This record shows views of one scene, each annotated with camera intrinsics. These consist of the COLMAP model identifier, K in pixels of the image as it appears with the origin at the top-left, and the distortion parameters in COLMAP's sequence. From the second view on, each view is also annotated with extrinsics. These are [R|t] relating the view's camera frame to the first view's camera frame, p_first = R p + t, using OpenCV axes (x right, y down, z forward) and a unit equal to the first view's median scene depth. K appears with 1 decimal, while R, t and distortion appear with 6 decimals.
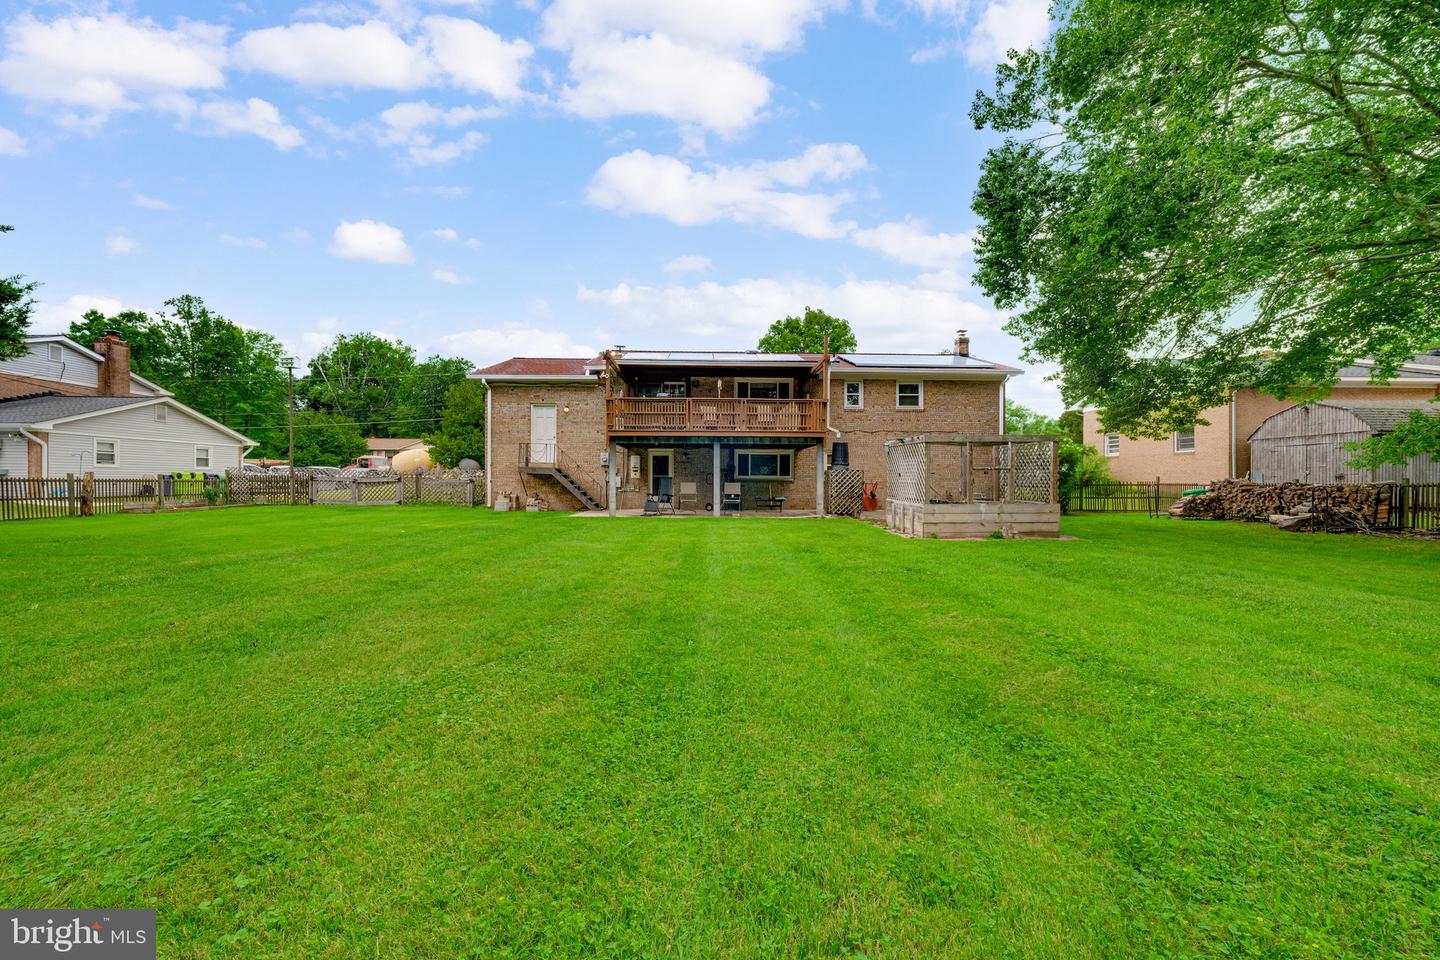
lens RADIAL K [[581.6, 0, 716.2], [0, 581.6, 478.9], [0, 0, 1]] dist [-0.003734, 0.000221]
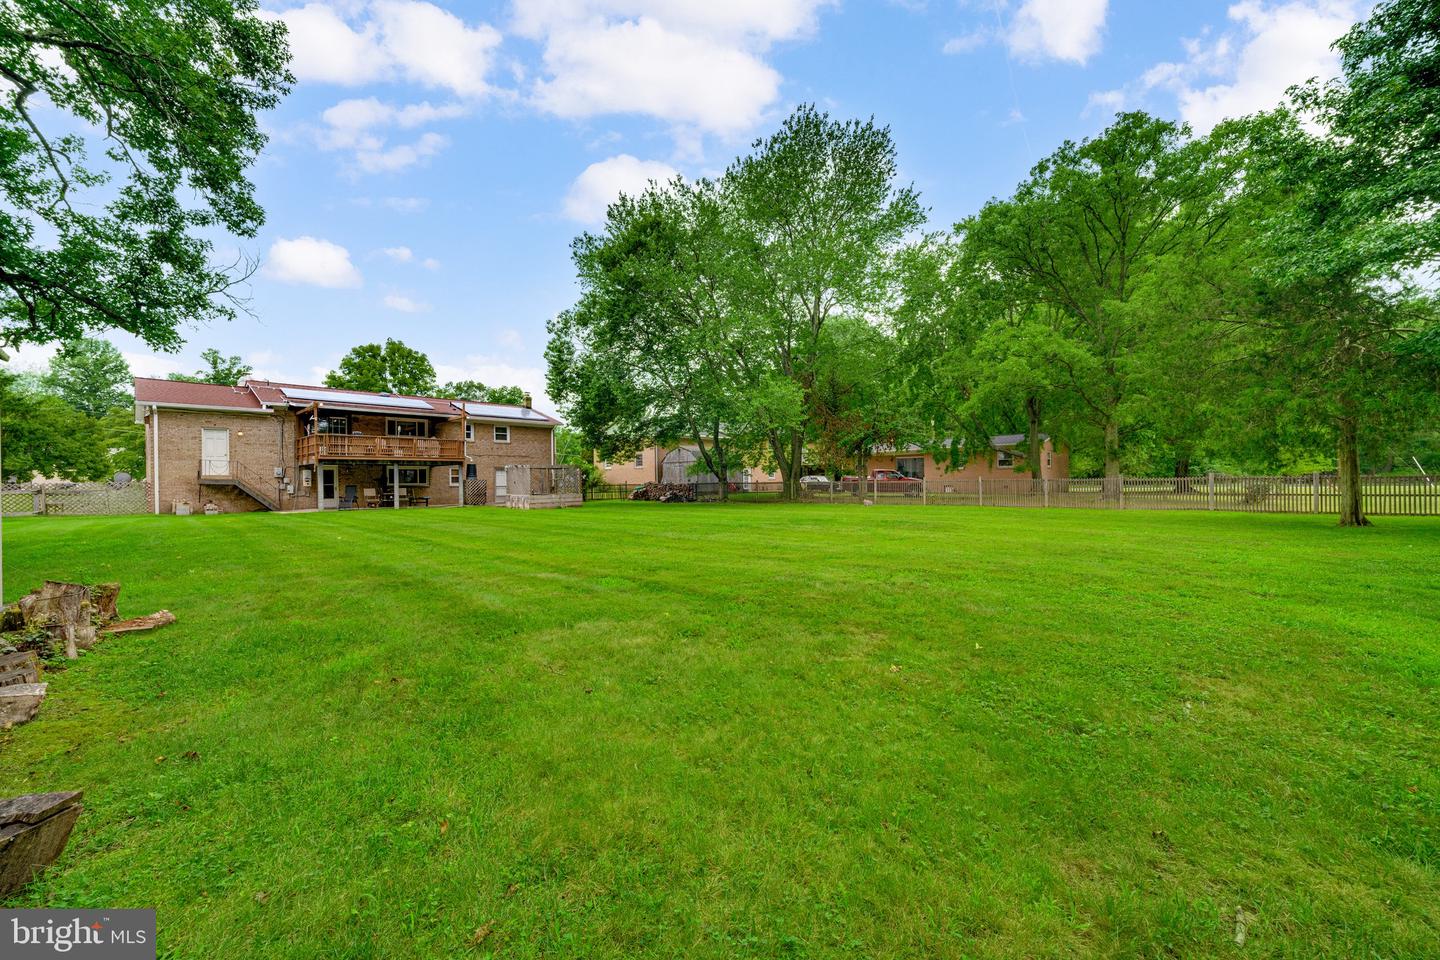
lens RADIAL K [[581.6, 0, 716.2], [0, 581.6, 478.9], [0, 0, 1]] dist [-0.003734, 0.000221]
pose [[0.723724, -0.009592, 0.690022, -0.379948], [0.013551, 0.999908, -0.000314, -0.005521], [-0.689956, 0.009577, 0.723788, -0.641471]]
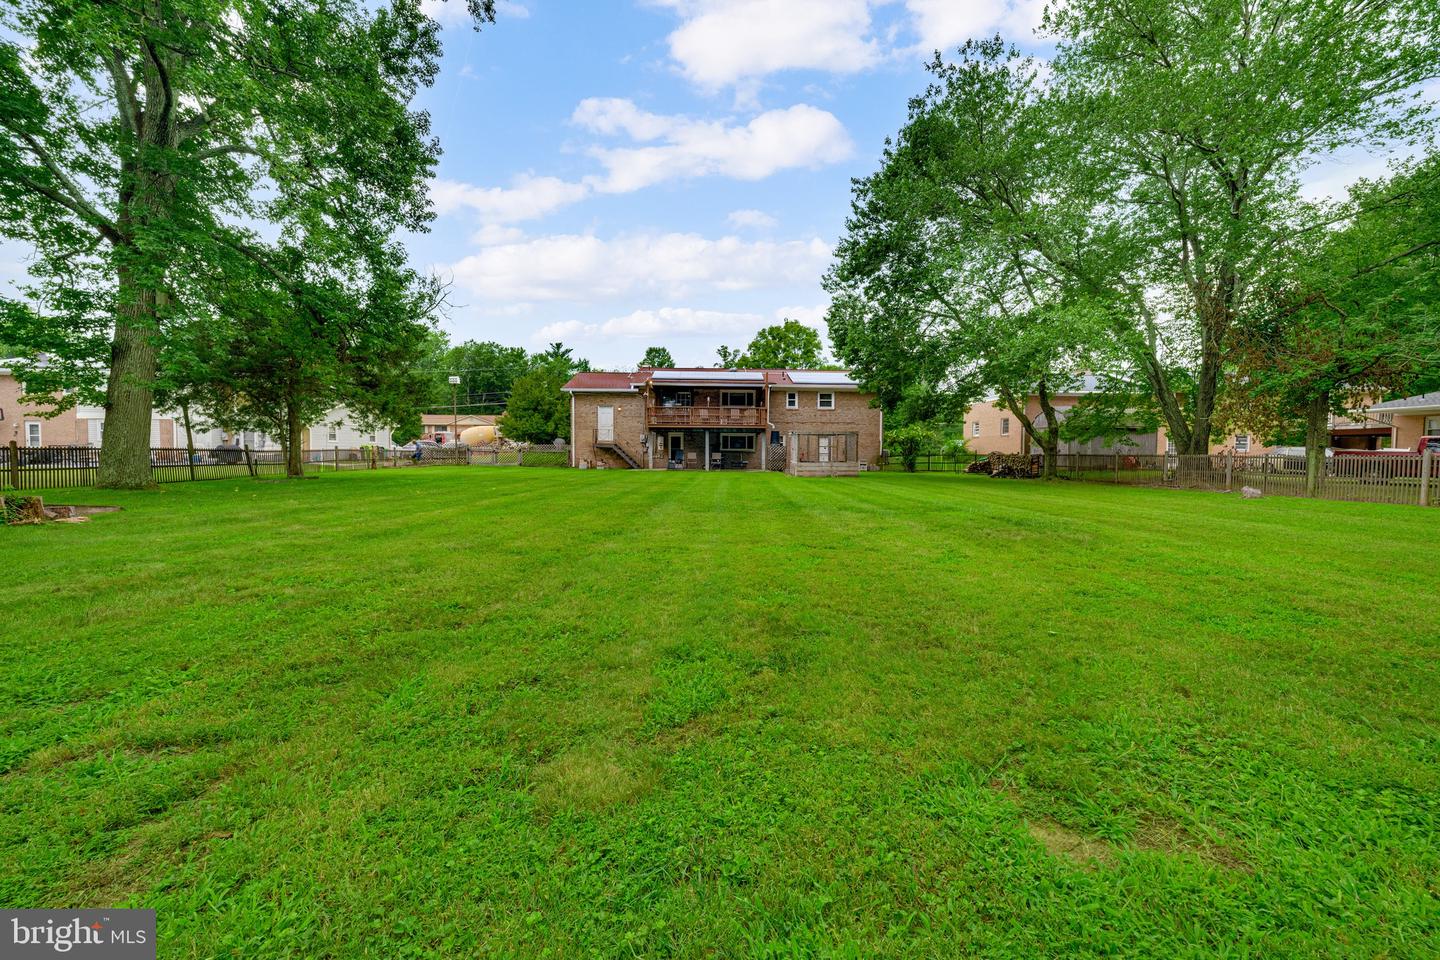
lens RADIAL K [[581.6, 0, 716.2], [0, 581.6, 478.9], [0, 0, 1]] dist [-0.003734, 0.000221]
pose [[0.999899, 0.003730, -0.013708, 0.043971], [-0.003057, 0.998804, 0.048788, -0.000682], [0.013874, -0.048741, 0.998715, -0.673704]]
